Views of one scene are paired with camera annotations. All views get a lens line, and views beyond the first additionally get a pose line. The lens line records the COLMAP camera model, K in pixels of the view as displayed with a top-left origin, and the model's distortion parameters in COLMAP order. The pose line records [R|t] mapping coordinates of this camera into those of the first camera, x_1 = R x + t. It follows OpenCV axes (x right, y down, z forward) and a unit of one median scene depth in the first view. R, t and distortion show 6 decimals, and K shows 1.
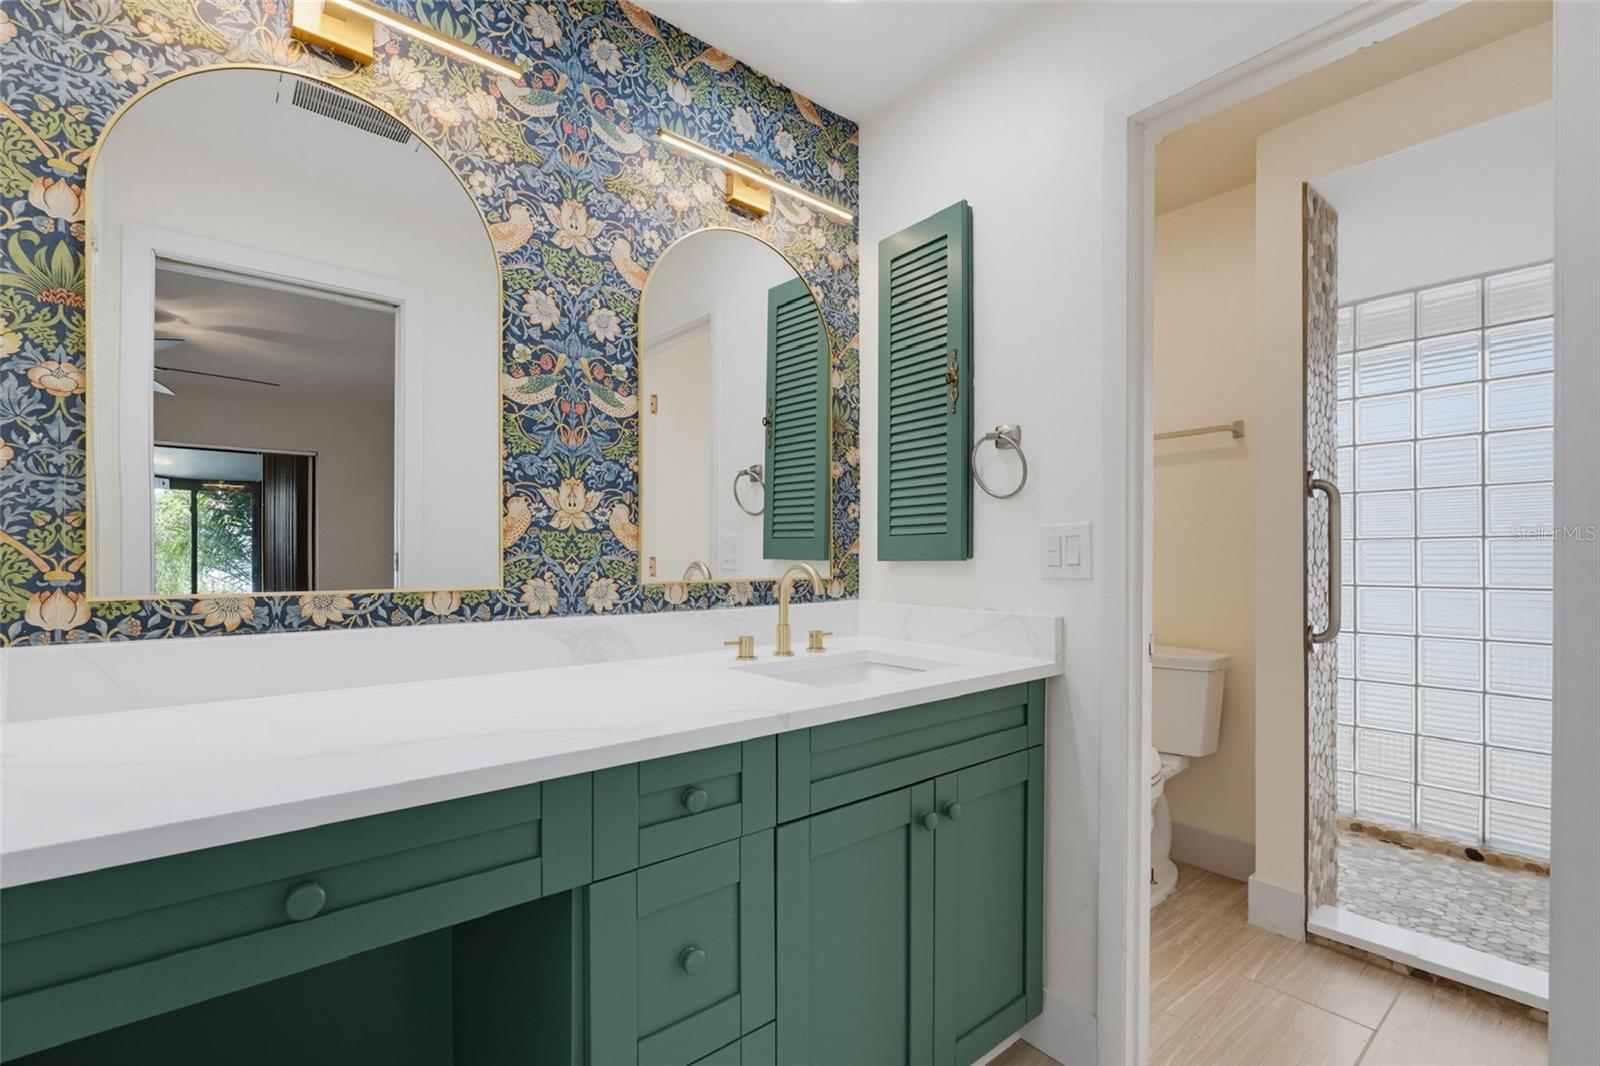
lens RADIAL K [[705.5, 0, 797.7], [0, 705.5, 556.0], [0, 0, 1]] dist [-0.000165, -0.001466]
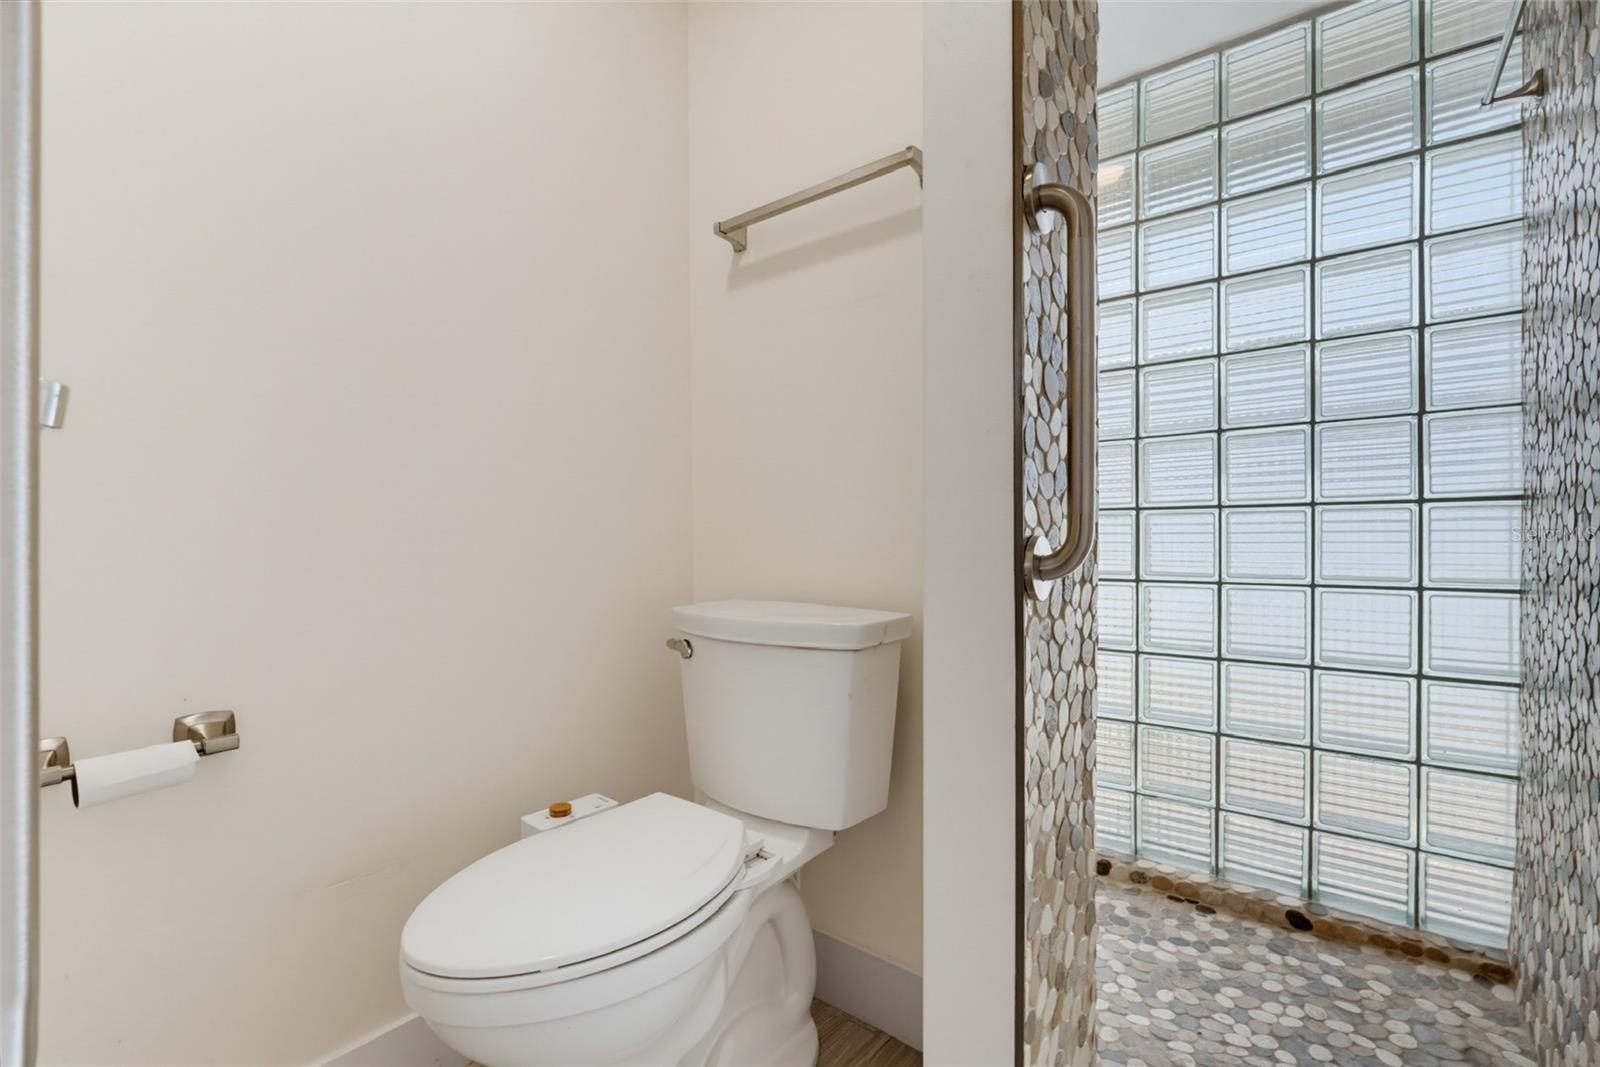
lens RADIAL K [[705.5, 0, 798.4], [0, 705.5, 540.6], [0, 0, 1]] dist [-0.000165, -0.001466]
pose [[0.978520, -0.000378, 0.206153, 0.385110], [-0.001034, 0.999977, 0.006741, 0.075074], [-0.206151, -0.006809, 0.978497, 0.469631]]
